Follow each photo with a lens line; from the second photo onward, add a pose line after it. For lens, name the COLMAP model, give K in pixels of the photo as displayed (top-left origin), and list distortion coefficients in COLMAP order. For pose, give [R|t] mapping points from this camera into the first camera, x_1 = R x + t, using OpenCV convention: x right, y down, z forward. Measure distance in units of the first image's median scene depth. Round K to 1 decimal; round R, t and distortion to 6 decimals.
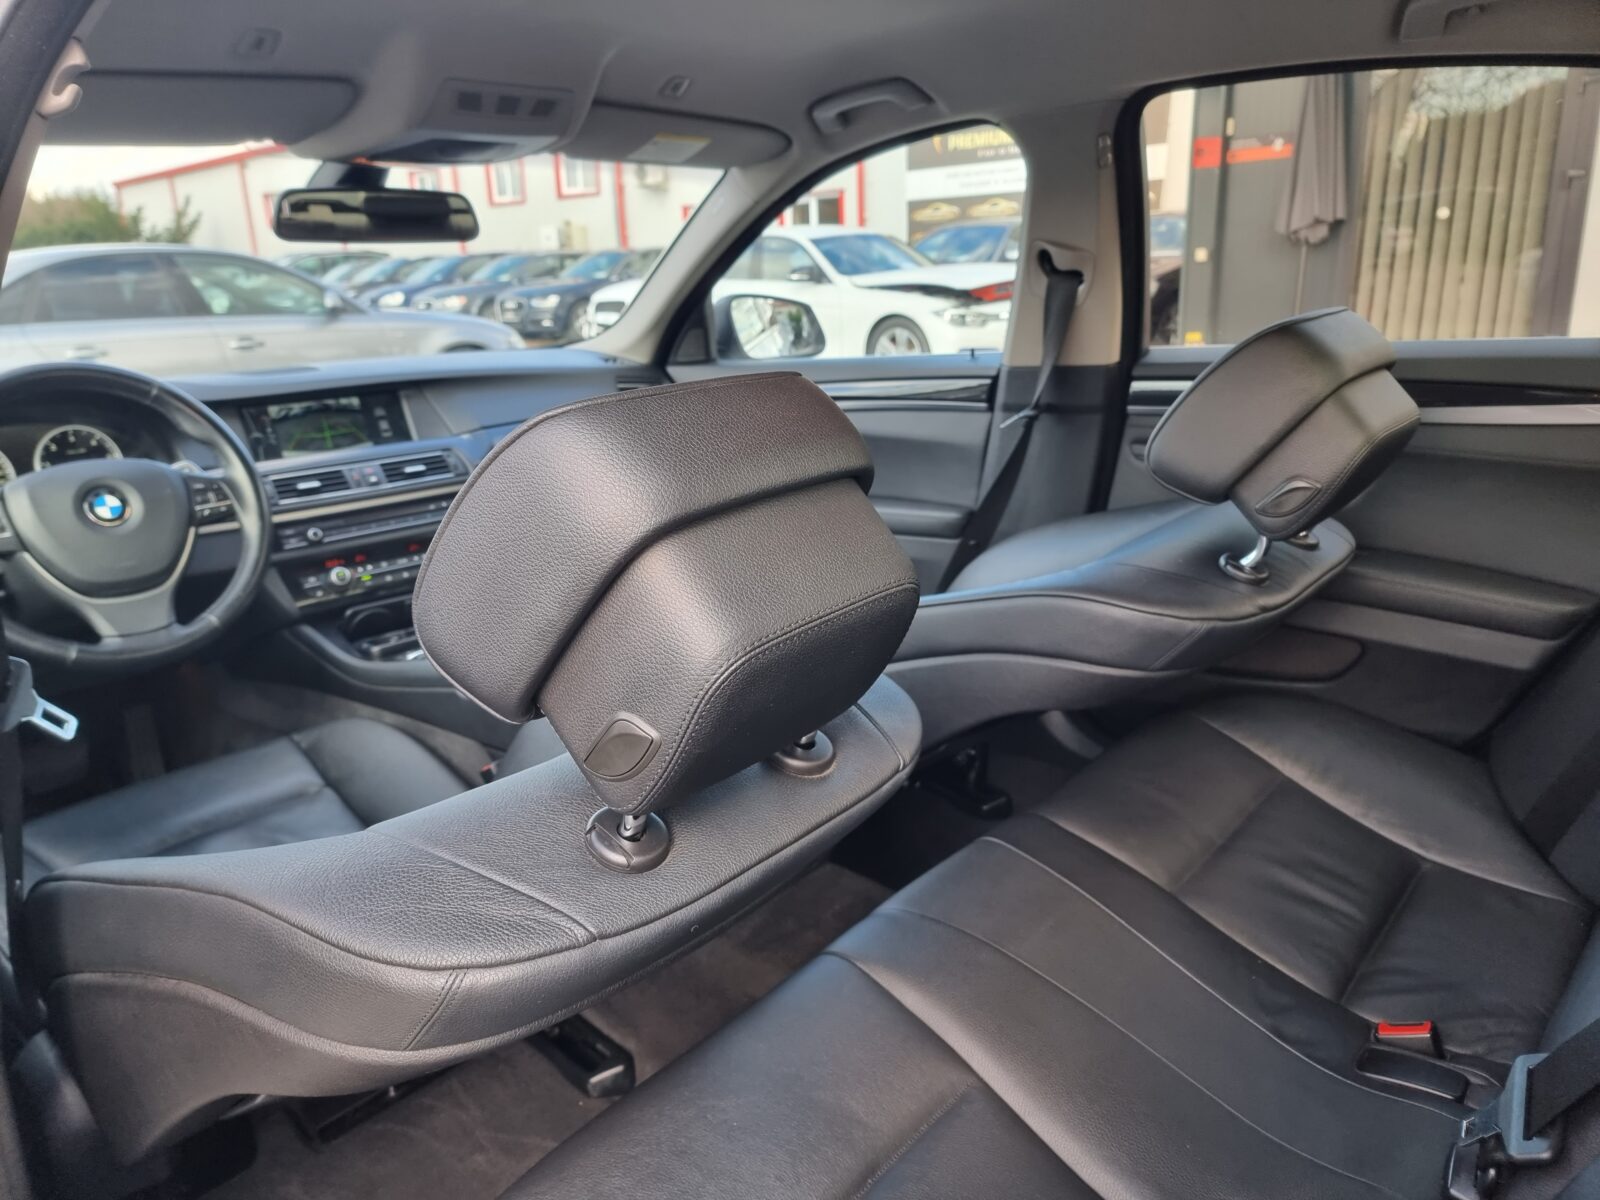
lens RADIAL K [[1112.7, 0, 837.9], [0, 1112.7, 599.0], [0, 0, 1]] dist [-0.003557, 0.000645]
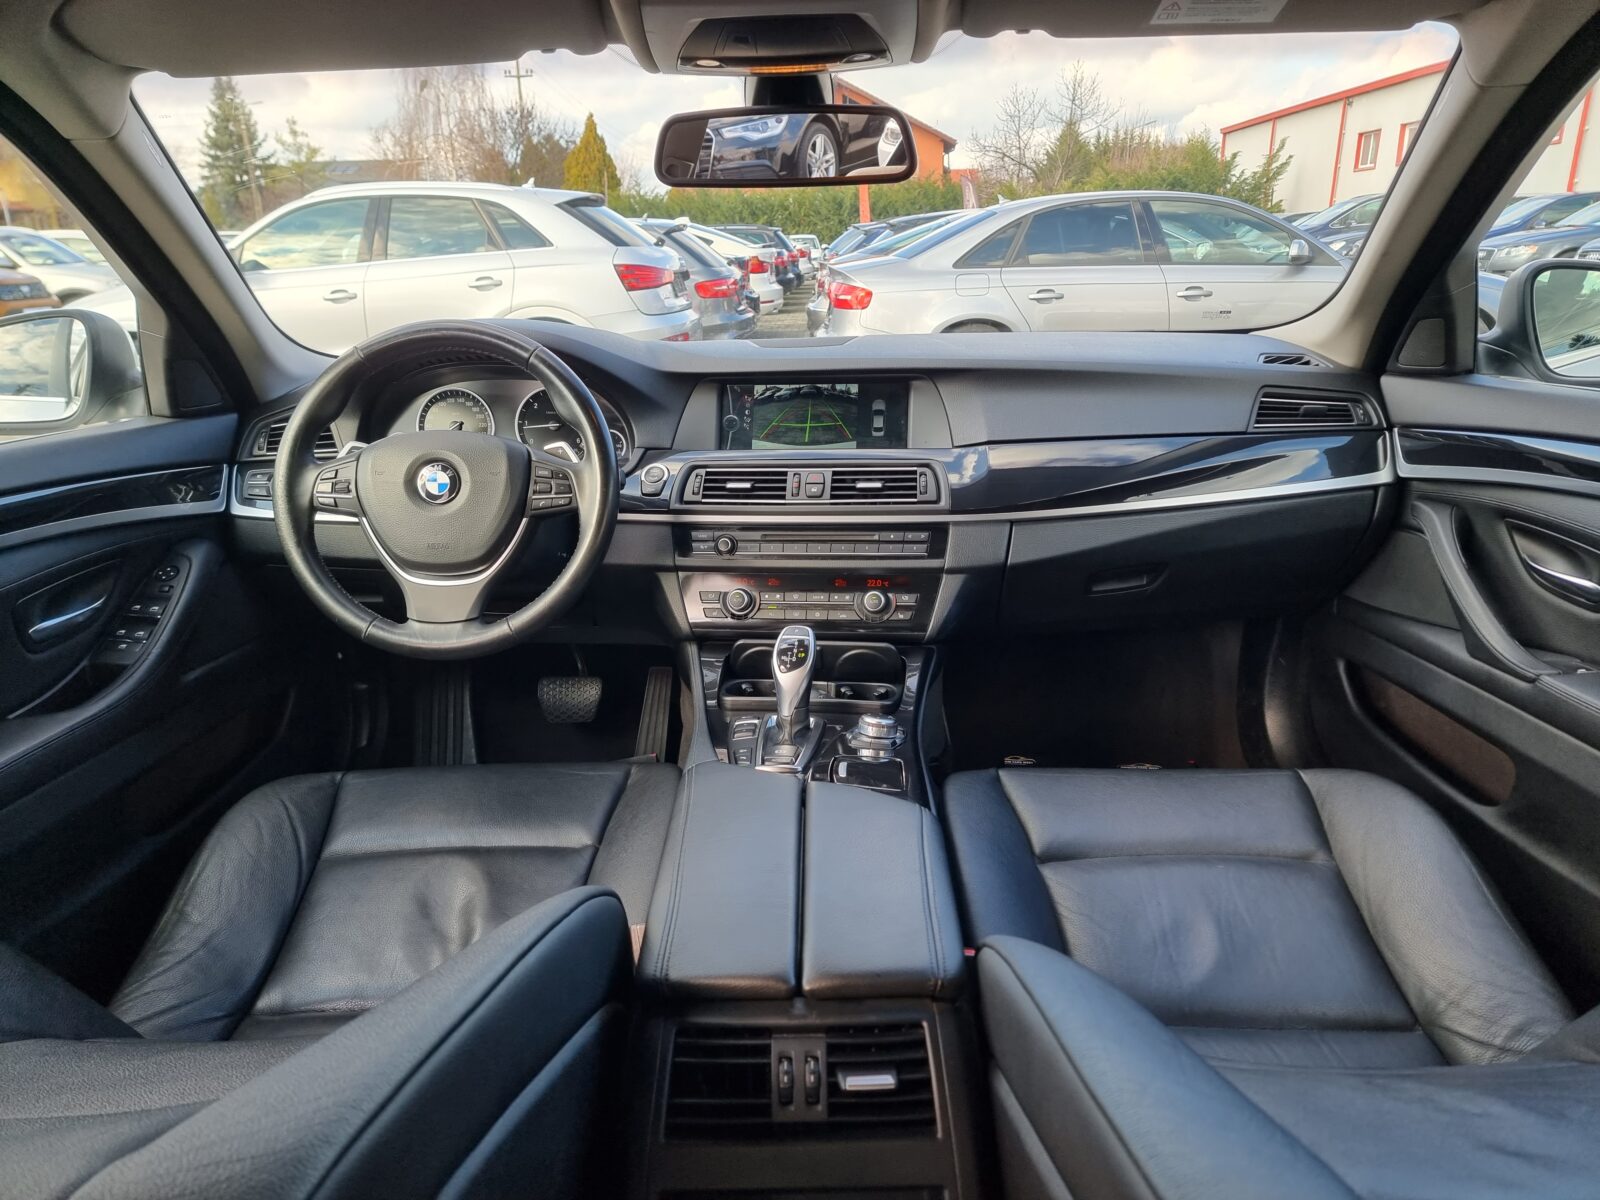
lens RADIAL K [[1118.7, 0, 793.2], [0, 1118.7, 612.4], [0, 0, 1]] dist [0.082277, -0.068849]
pose [[0.623264, 0.256150, -0.738870, 0.185459], [-0.220285, 0.964080, 0.148407, -0.136939], [0.750344, 0.070265, 0.657302, 0.460421]]
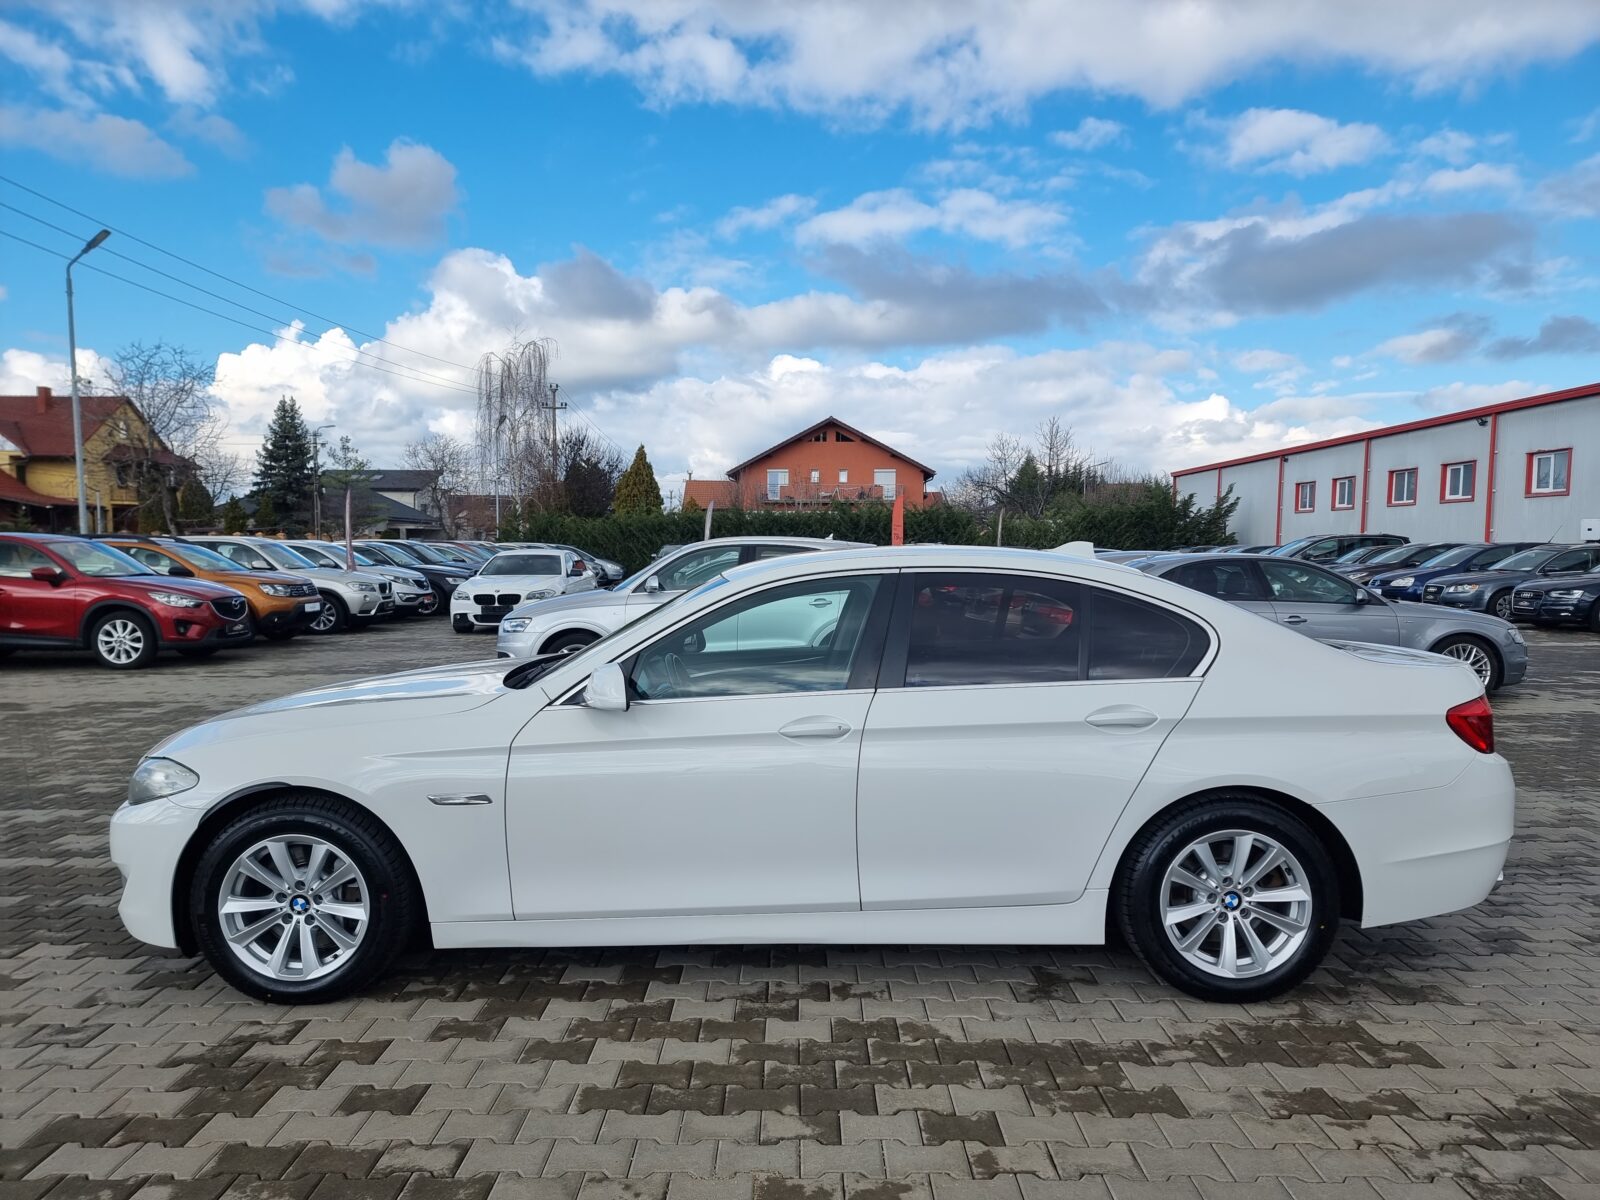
lens RADIAL K [[1118.7, 0, 793.2], [0, 1118.7, 612.4], [0, 0, 1]] dist [0.082277, -0.068849]
pose [[0.652781, 0.074828, -0.753842, 0.611099], [-0.239766, 0.964361, -0.111898, 0.325961], [0.718602, 0.253791, 0.647457, -1.714397]]
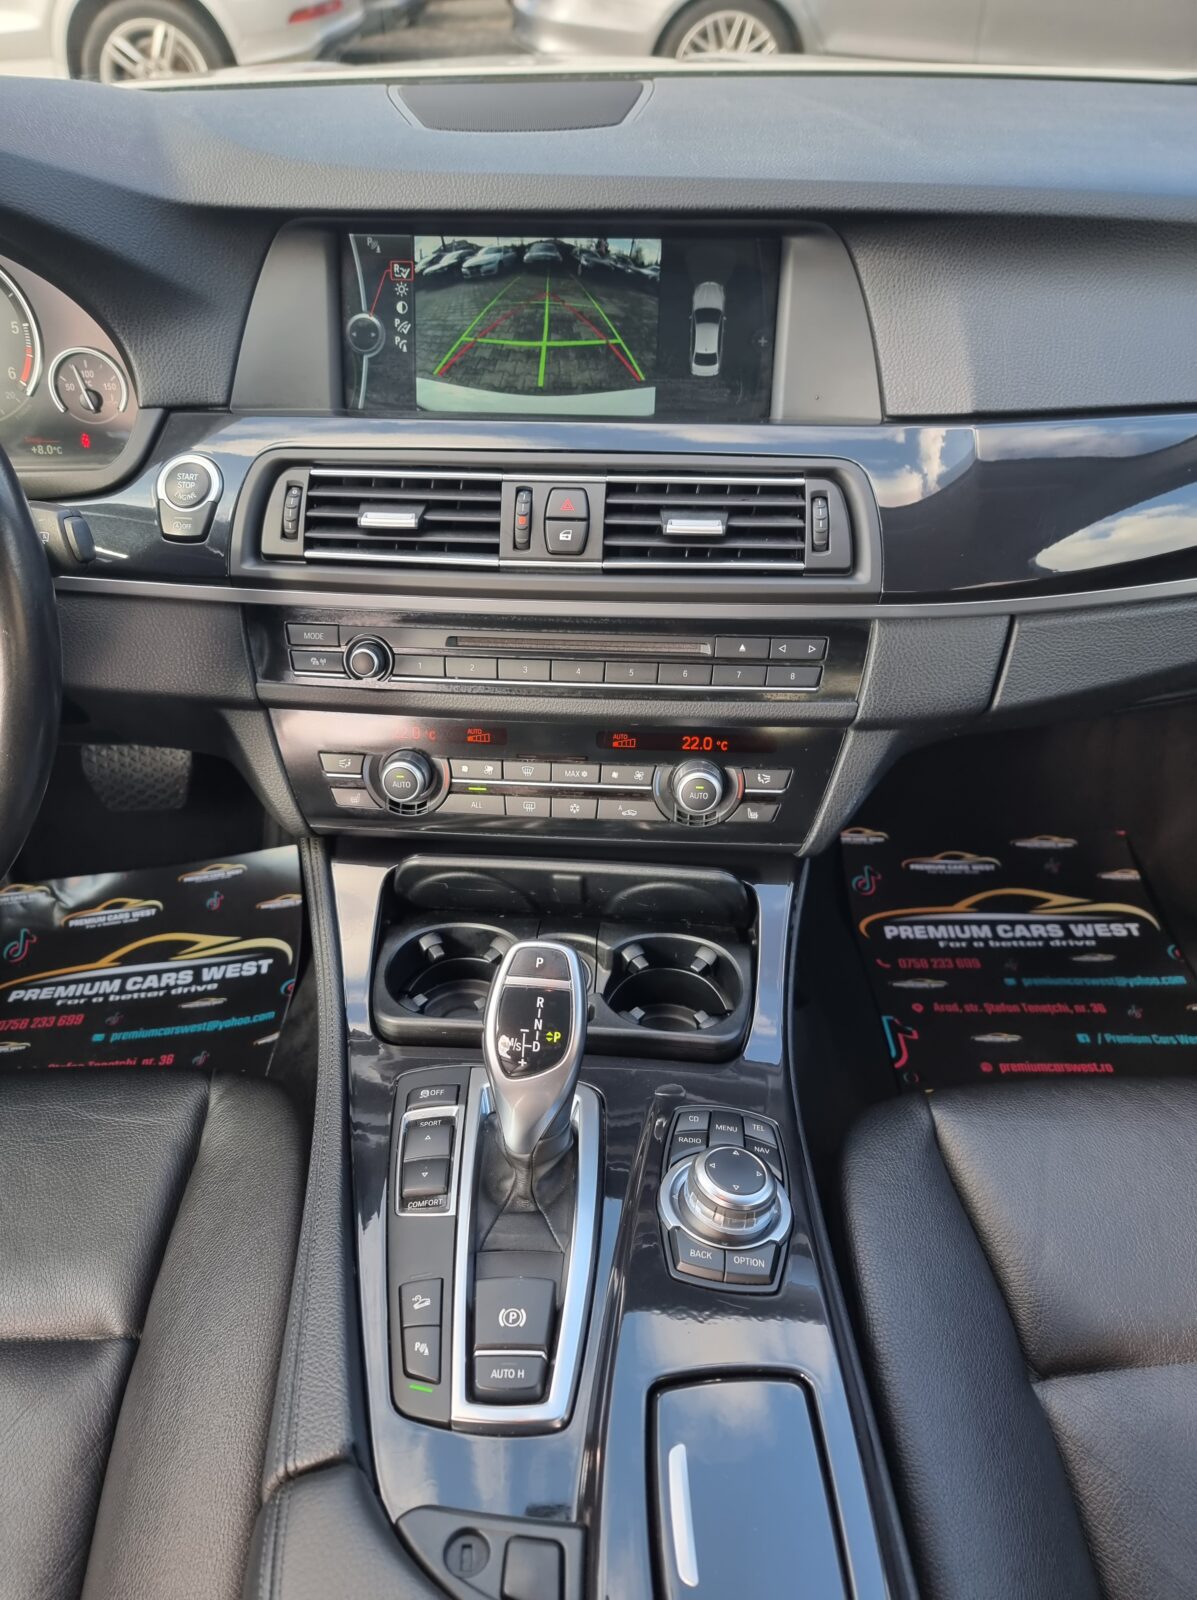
lens RADIAL K [[1136.7, 0, 582.0], [0, 1136.7, 800.5], [0, 0, 1]] dist [0.063732, -0.058509]
pose [[0.674414, 0.485216, -0.556535, -0.176813], [-0.227776, 0.853712, 0.468289, -0.200853], [0.702342, -0.189055, 0.686276, 0.736157]]
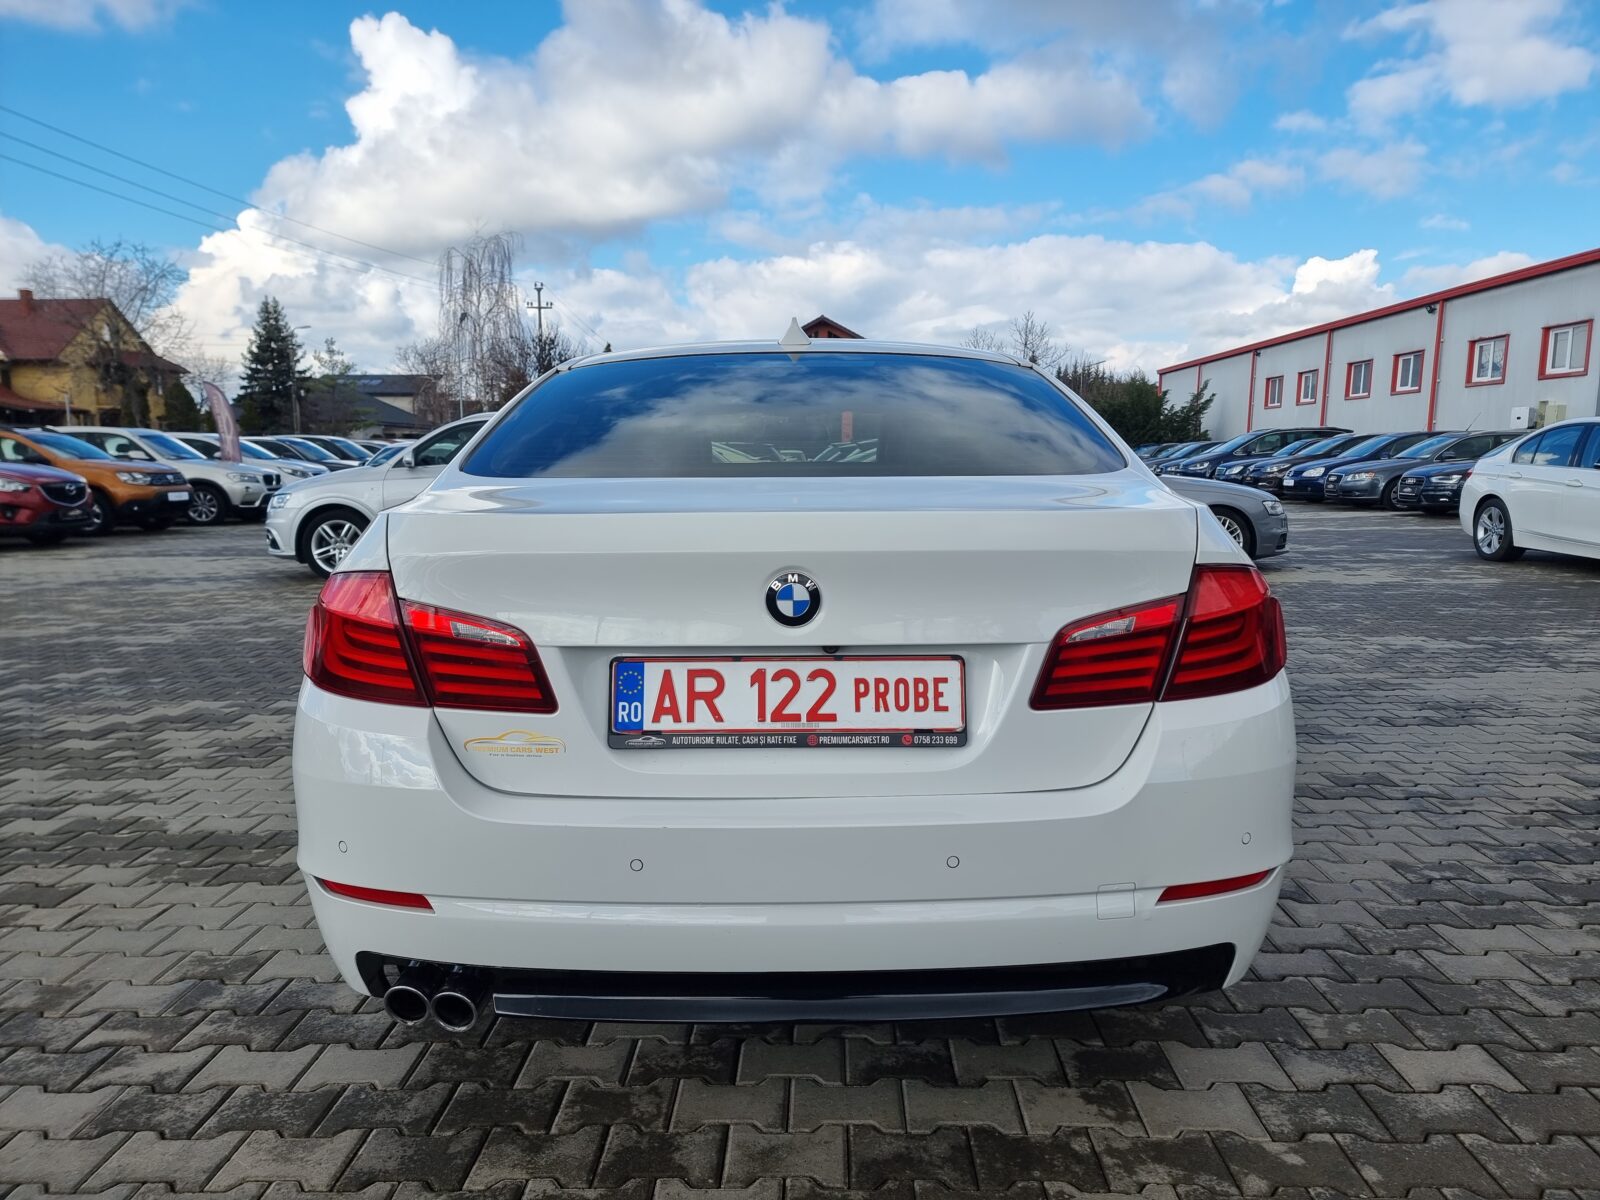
lens RADIAL K [[1119.2, 0, 811.6], [0, 1119.2, 619.9], [0, 0, 1]] dist [0.075929, -0.067724]
pose [[0.642312, 0.138179, -0.753884, 1.611959], [-0.237515, 0.971078, -0.024375, 0.157273], [0.728712, 0.194715, 0.656555, -0.625767]]
